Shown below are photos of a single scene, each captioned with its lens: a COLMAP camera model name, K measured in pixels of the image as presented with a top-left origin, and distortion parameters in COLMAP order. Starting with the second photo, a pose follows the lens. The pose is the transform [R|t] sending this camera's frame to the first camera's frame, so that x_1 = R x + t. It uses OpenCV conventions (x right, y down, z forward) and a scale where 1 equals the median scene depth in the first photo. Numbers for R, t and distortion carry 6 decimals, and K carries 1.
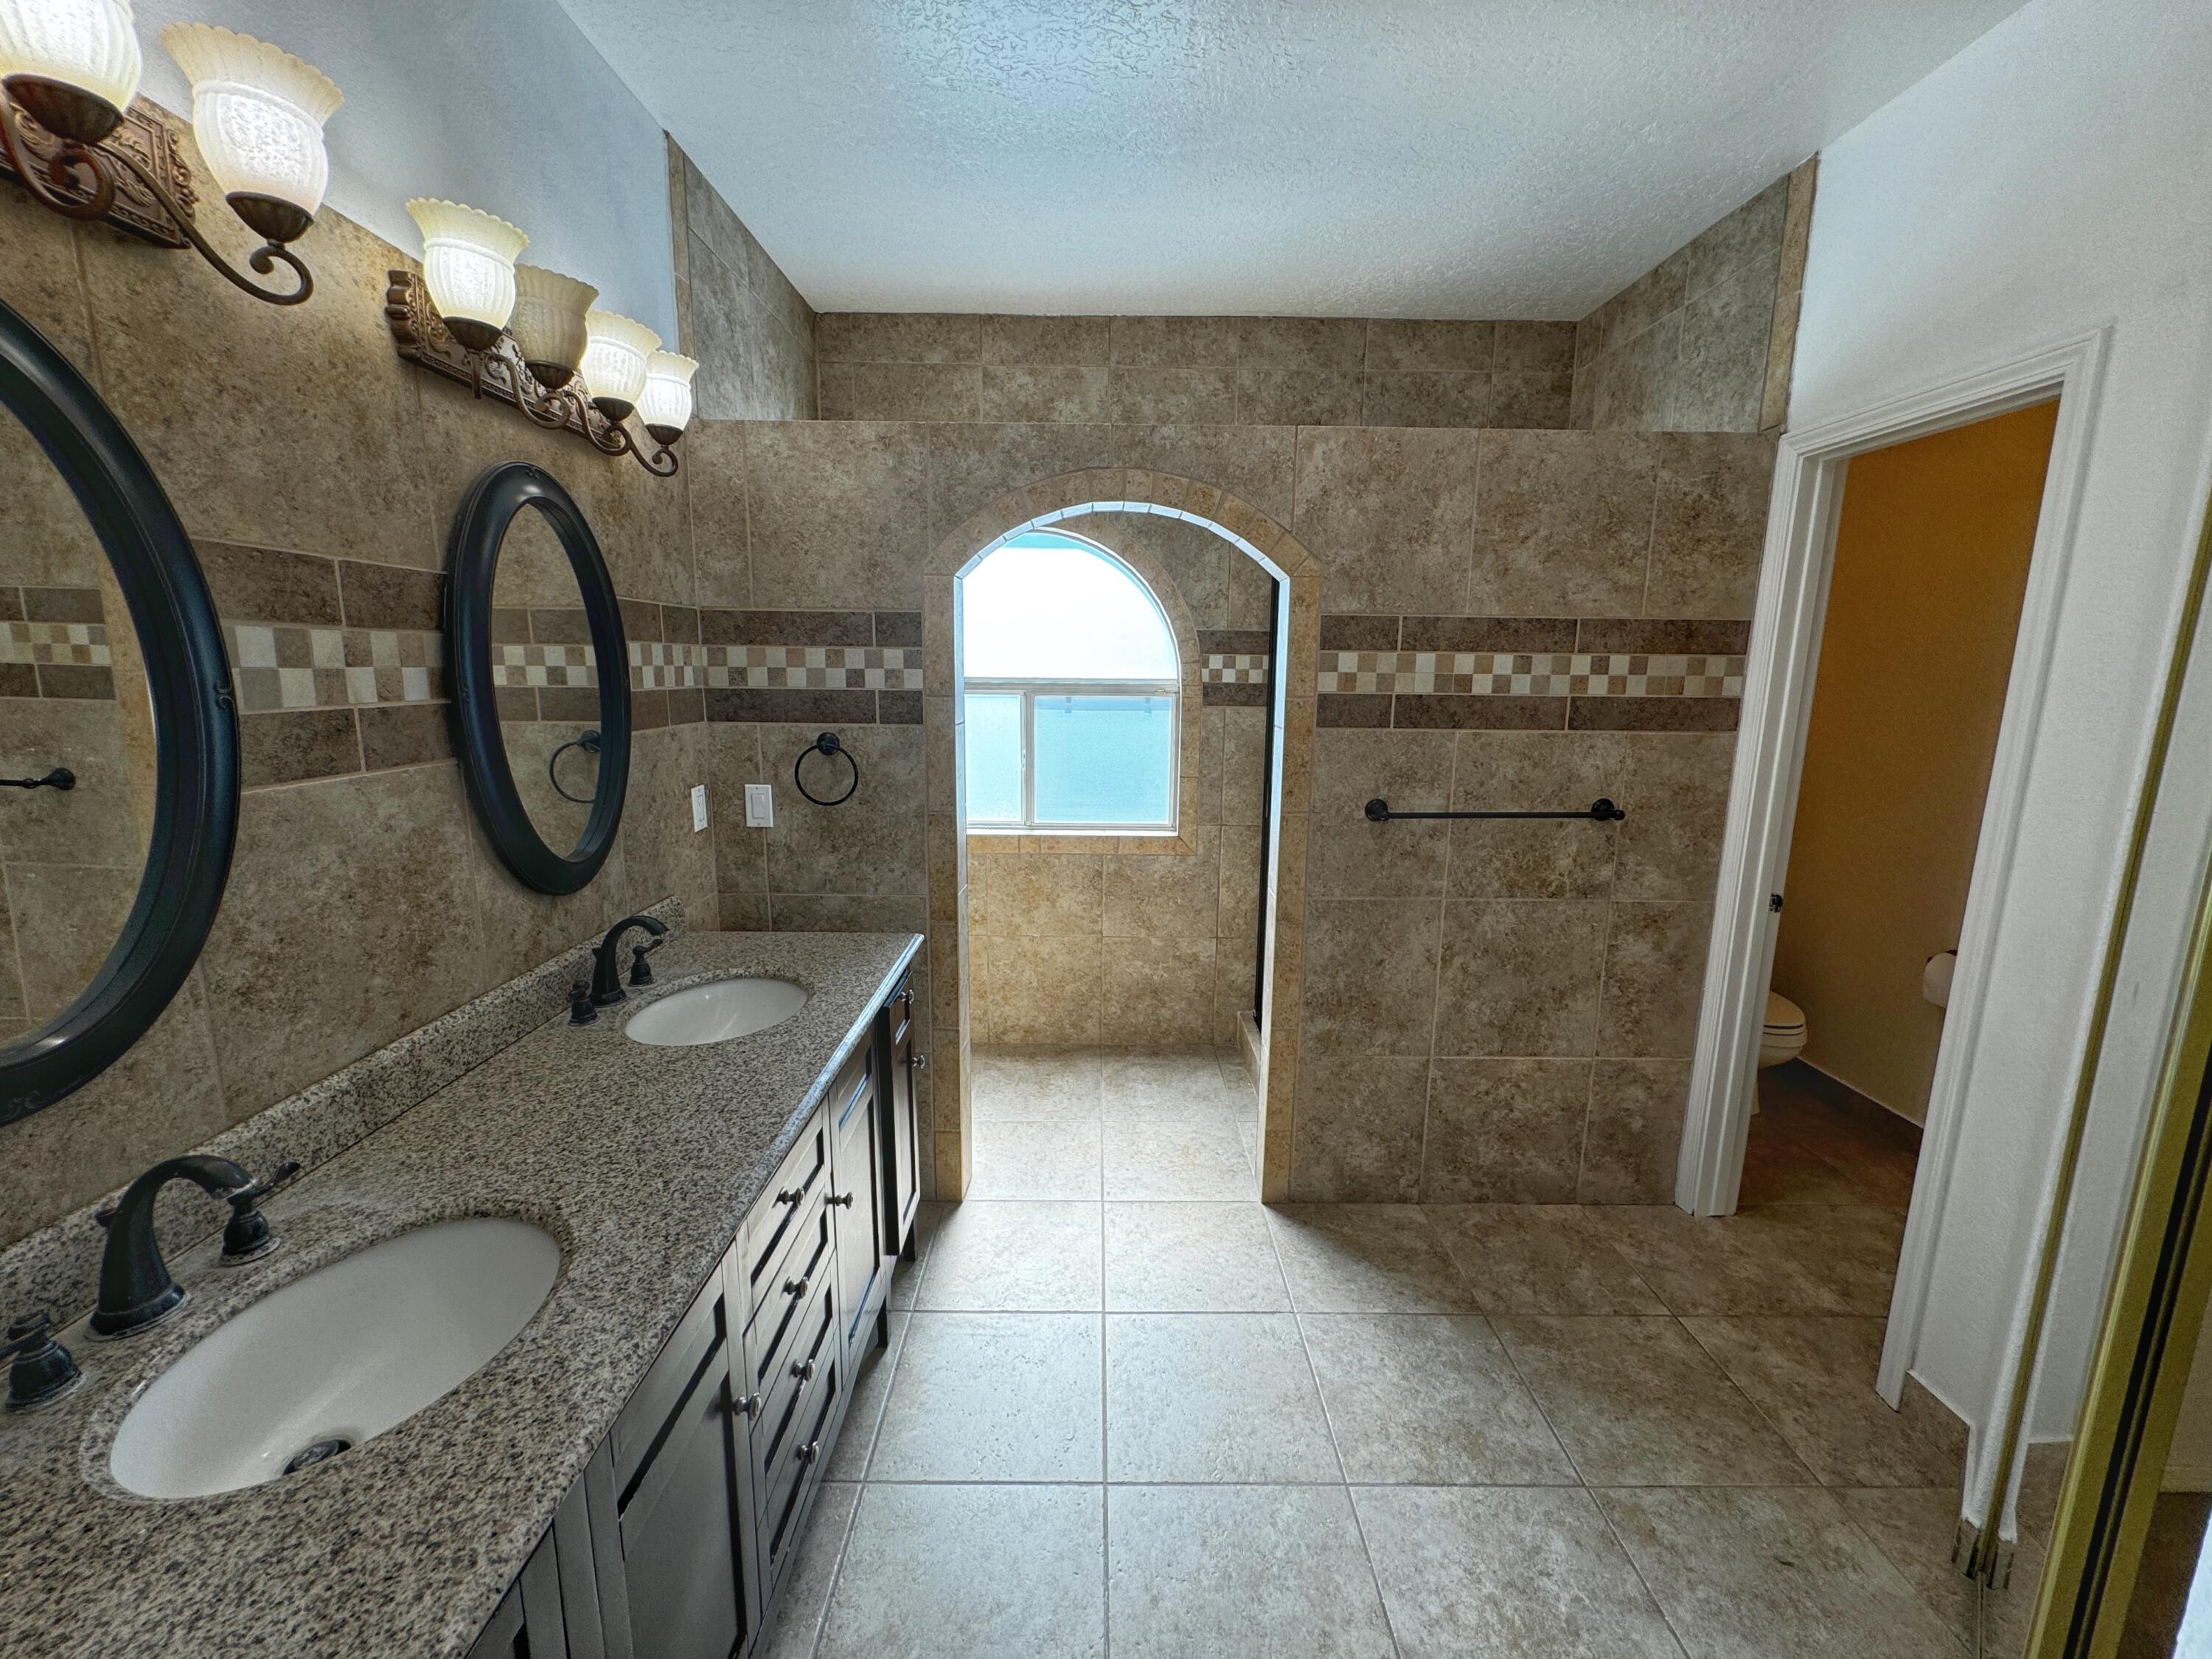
lens RADIAL K [[880.5, 0, 1108.9], [0, 880.5, 822.5], [0, 0, 1]] dist [-0.000624, -0.000355]
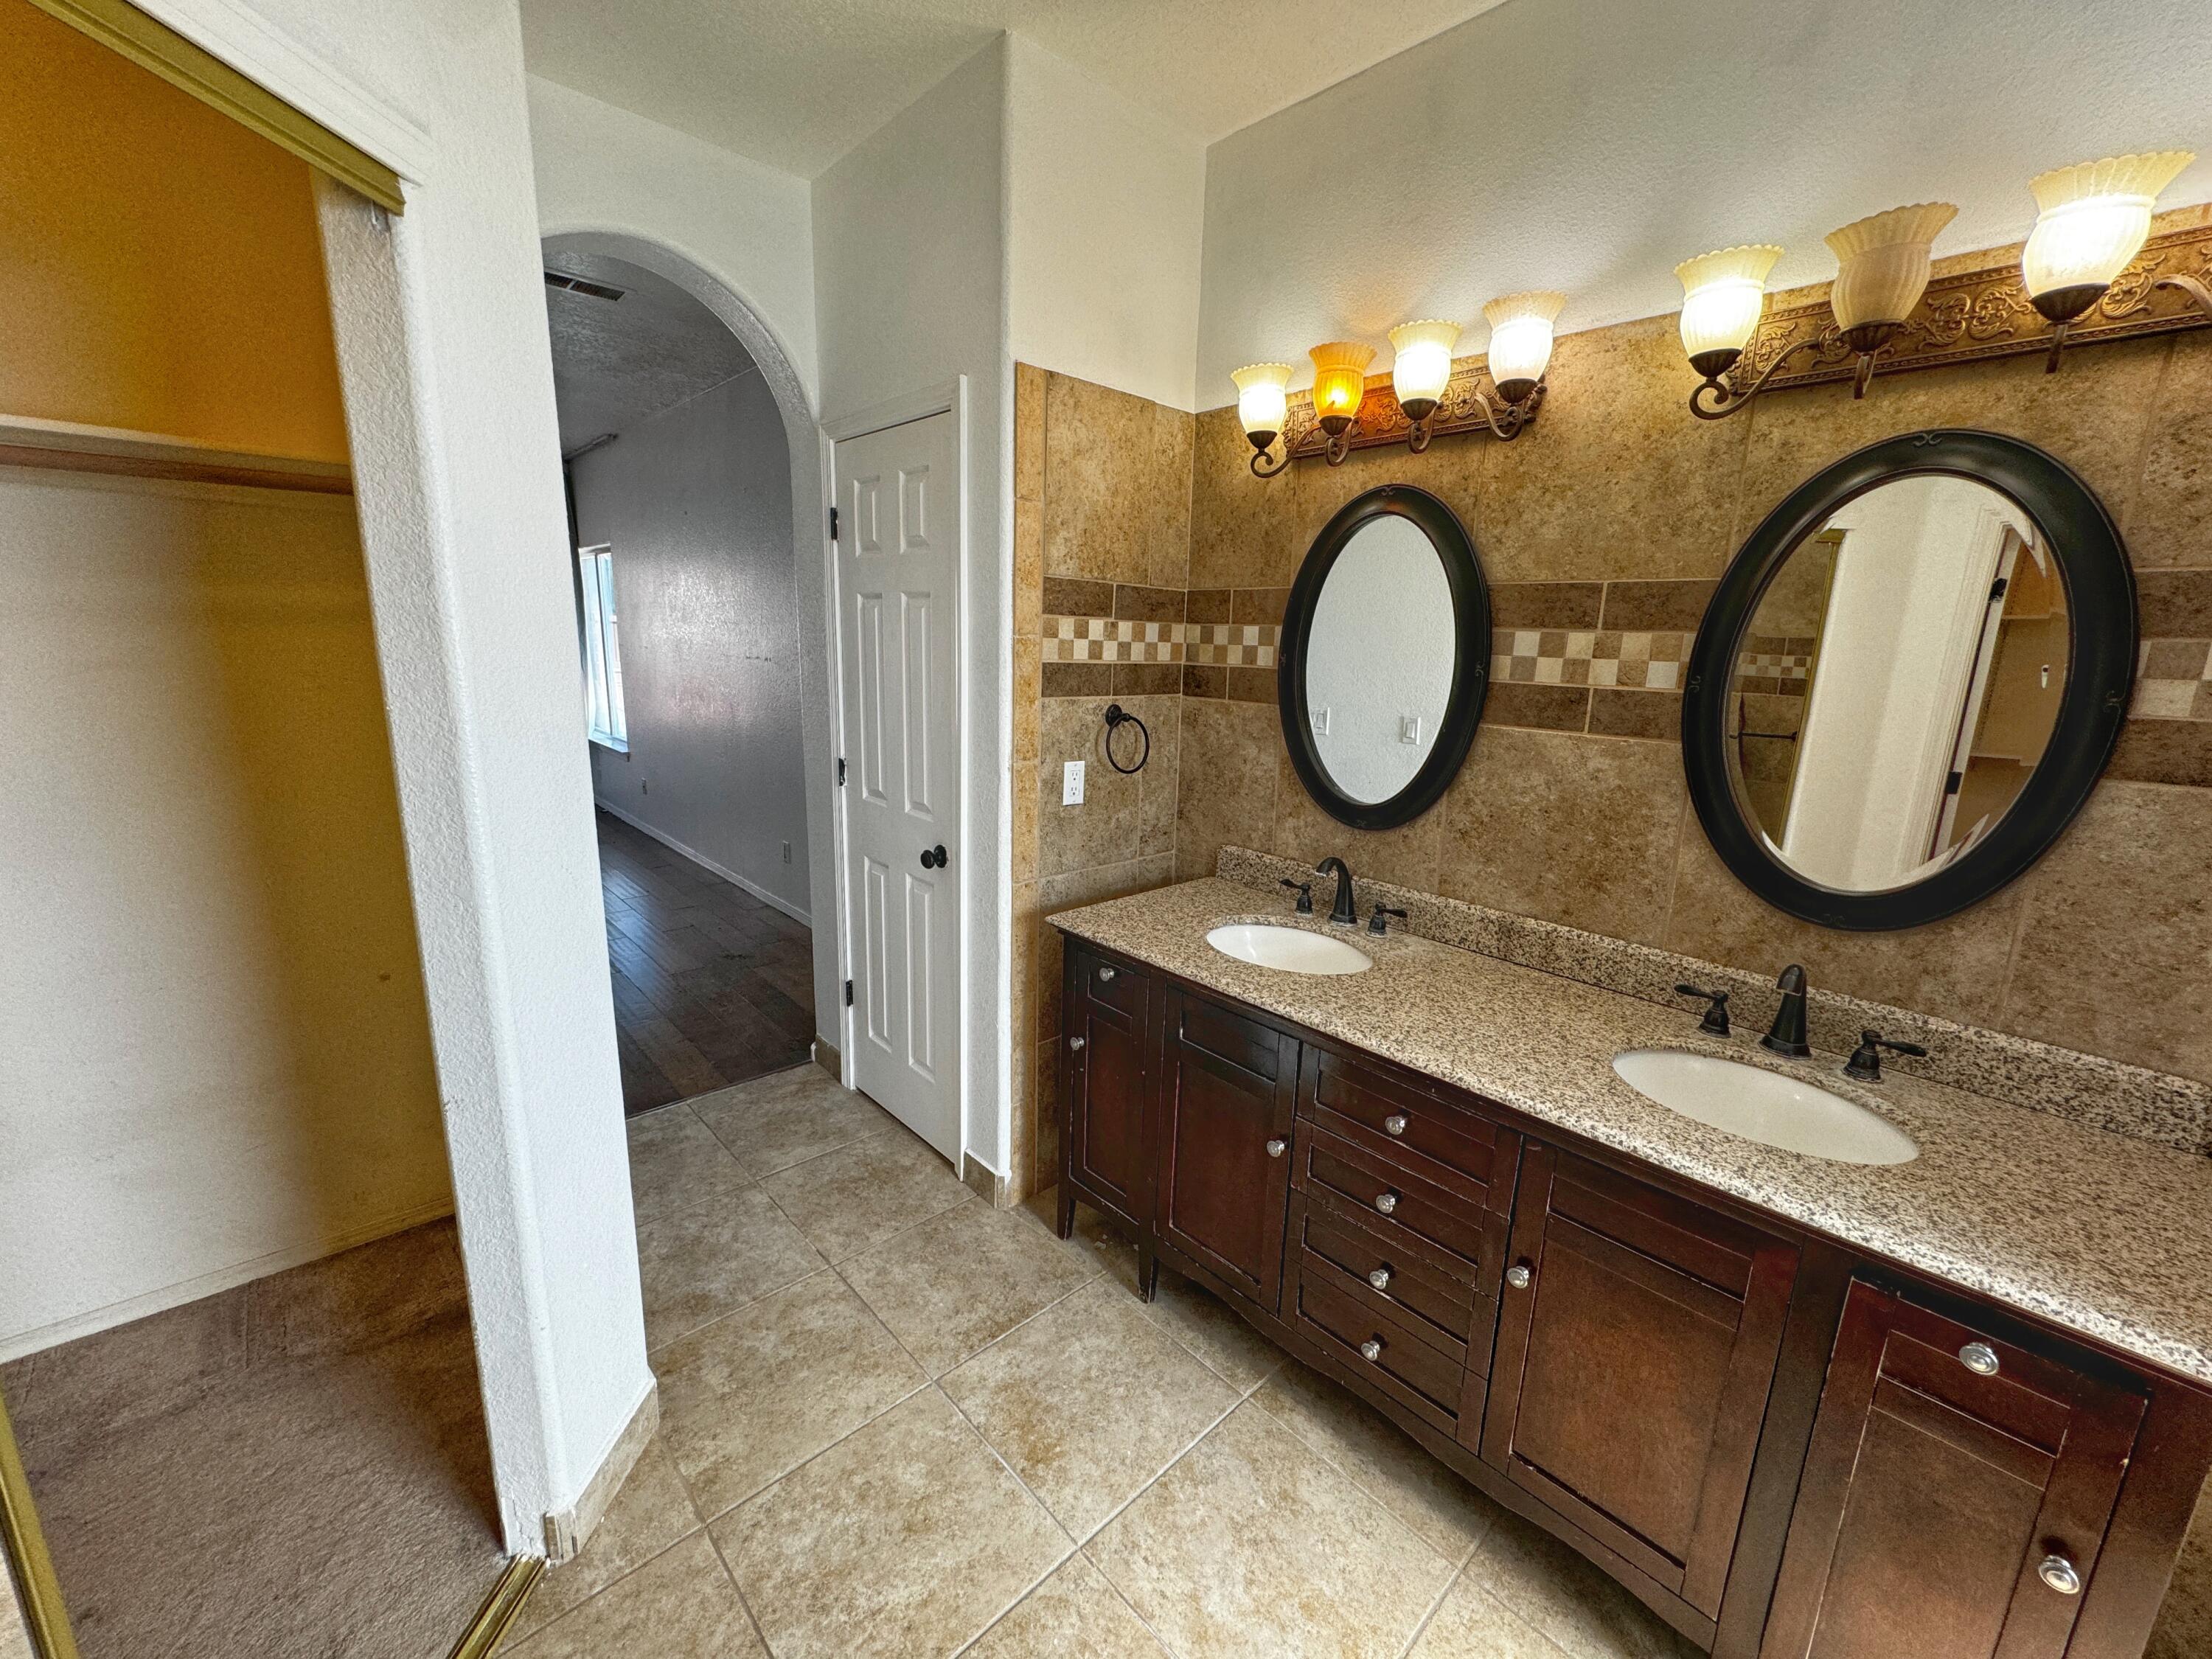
lens RADIAL K [[880.5, 0, 1106.1], [0, 880.5, 830.3], [0, 0, 1]] dist [-0.000624, -0.000355]
pose [[-0.730768, 0.114266, -0.672994, 0.684368], [-0.157284, 0.931179, 0.328889, -0.256568], [0.664258, 0.346193, -0.662504, 1.482876]]
